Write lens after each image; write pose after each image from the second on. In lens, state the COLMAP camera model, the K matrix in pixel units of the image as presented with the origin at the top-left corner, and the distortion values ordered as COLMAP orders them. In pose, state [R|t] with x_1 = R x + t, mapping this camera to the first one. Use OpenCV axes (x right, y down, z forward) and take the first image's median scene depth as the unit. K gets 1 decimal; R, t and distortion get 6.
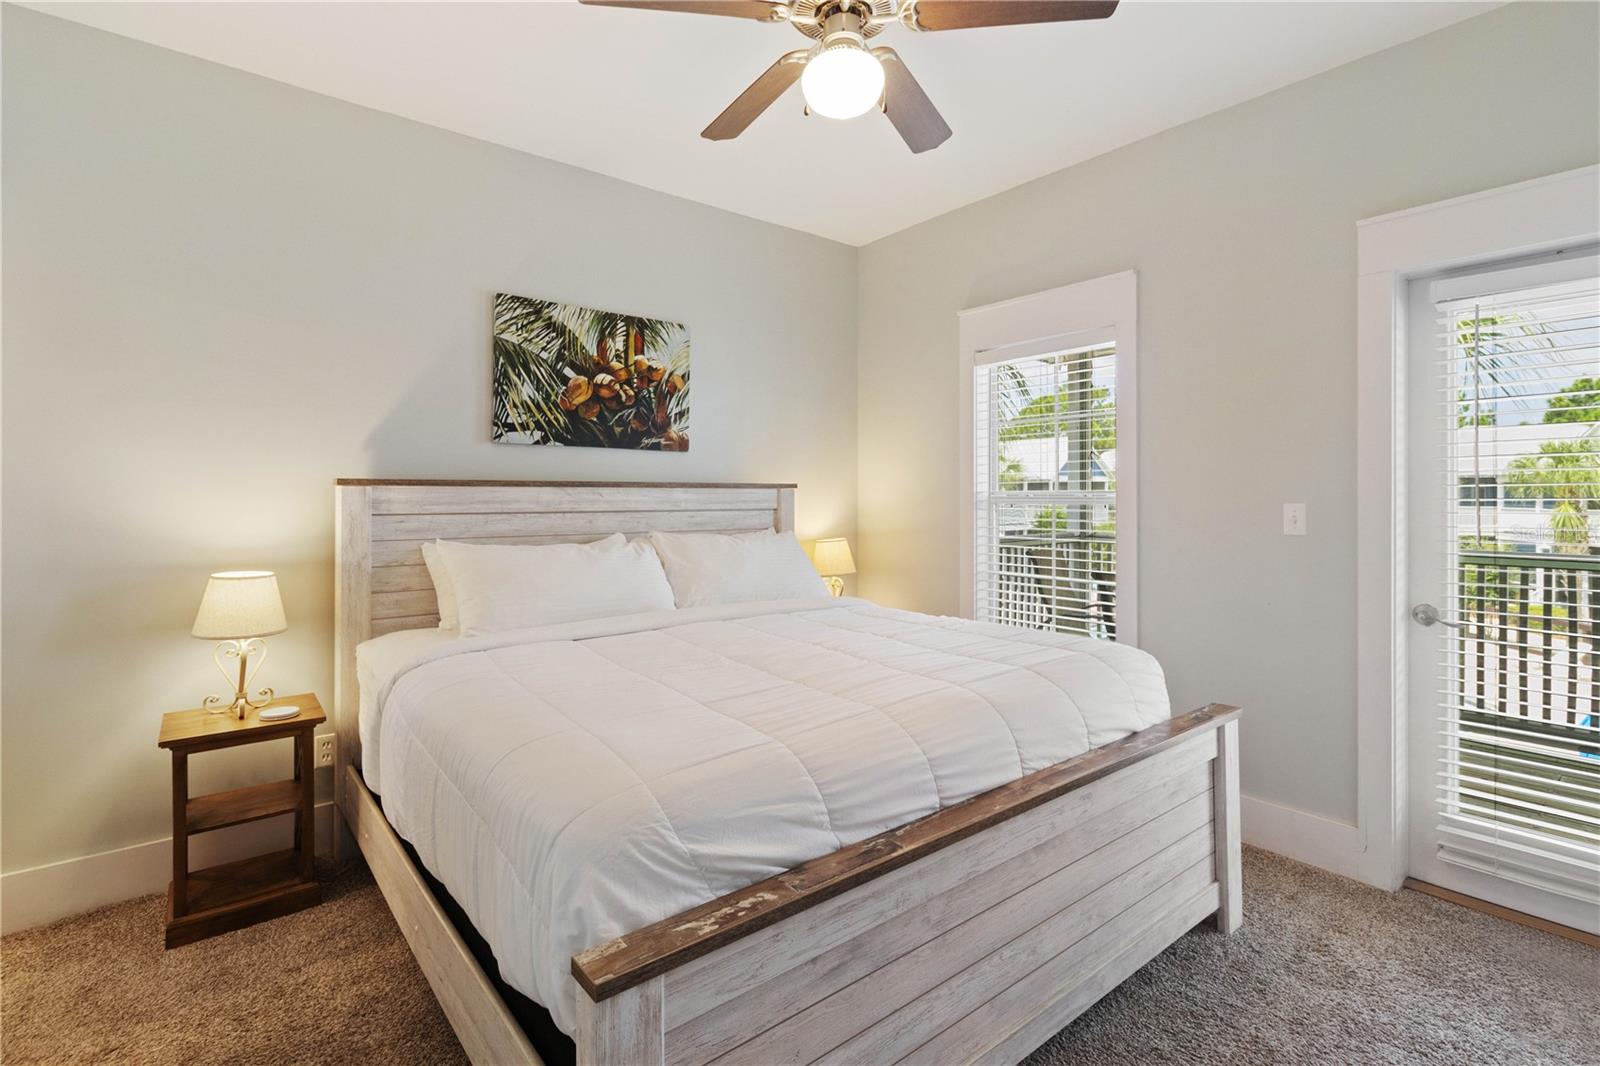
lens RADIAL K [[761.6, 0, 802.3], [0, 761.6, 499.7], [0, 0, 1]] dist [0.004070, 0.000802]
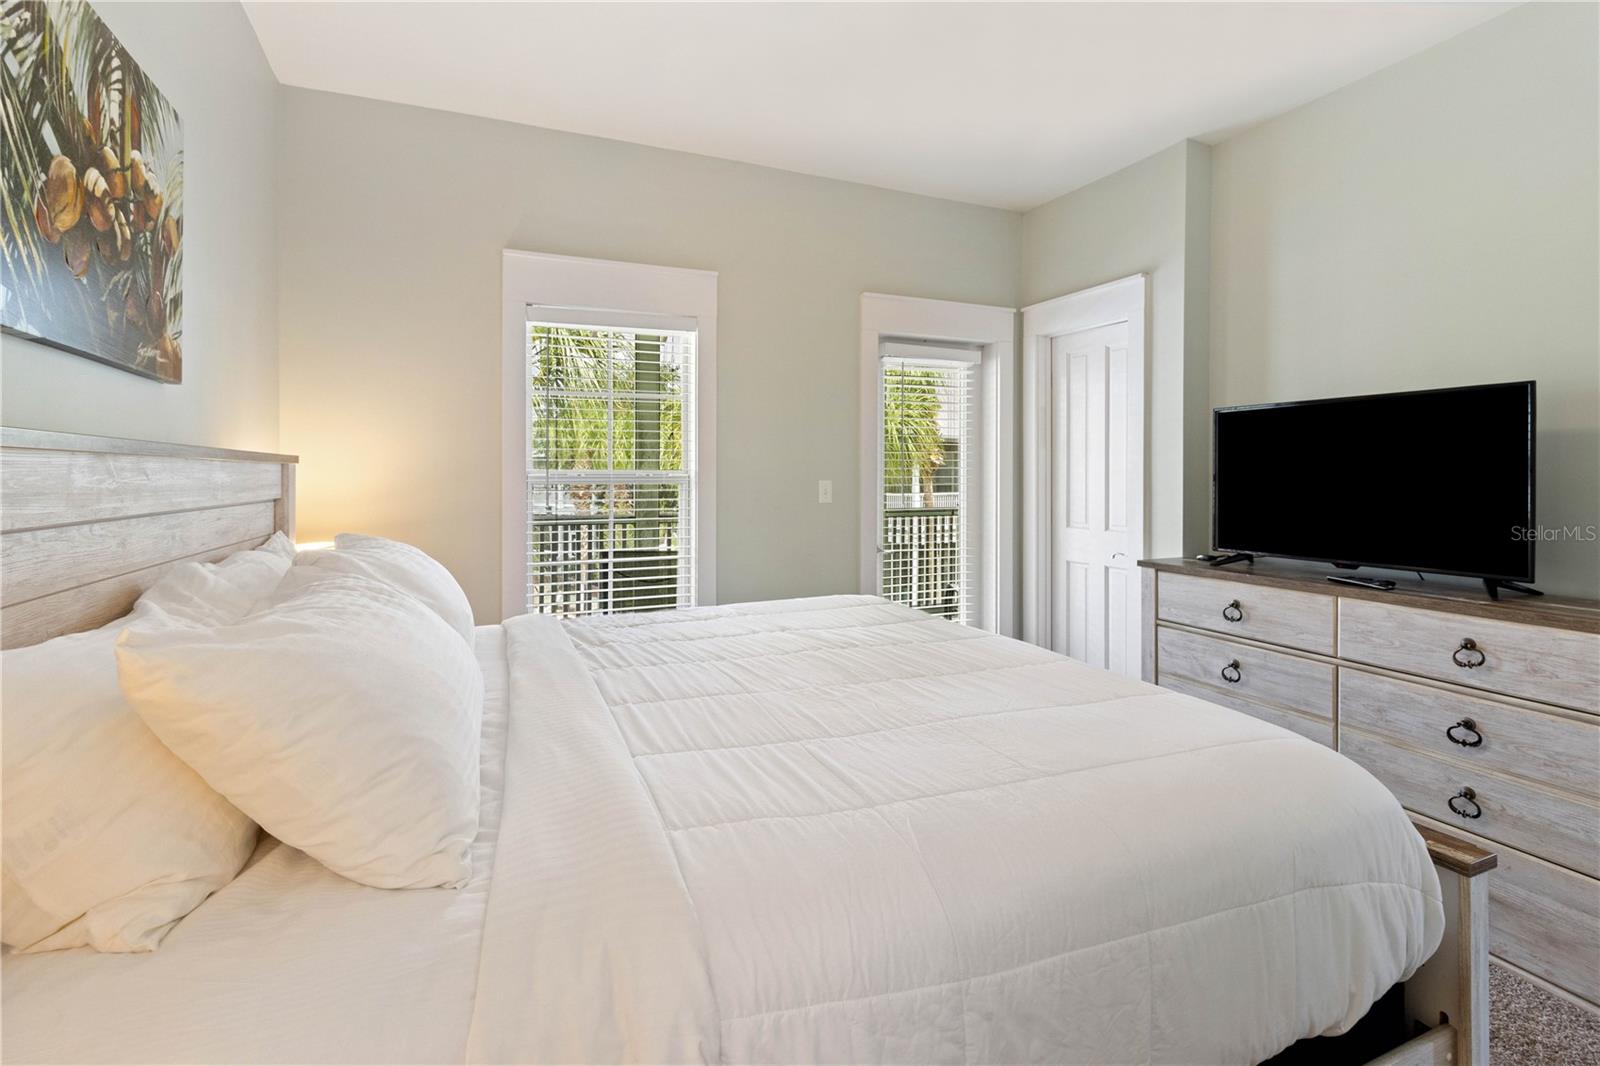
lens RADIAL K [[740.2, 0, 797.8], [0, 740.2, 474.7], [0, 0, 1]] dist [0.000734, 0.000046]
pose [[0.280698, -0.001669, 0.959795, -0.530512], [0.003357, 0.999994, 0.000757, -0.005552], [-0.959790, 0.003009, 0.280702, 0.544091]]
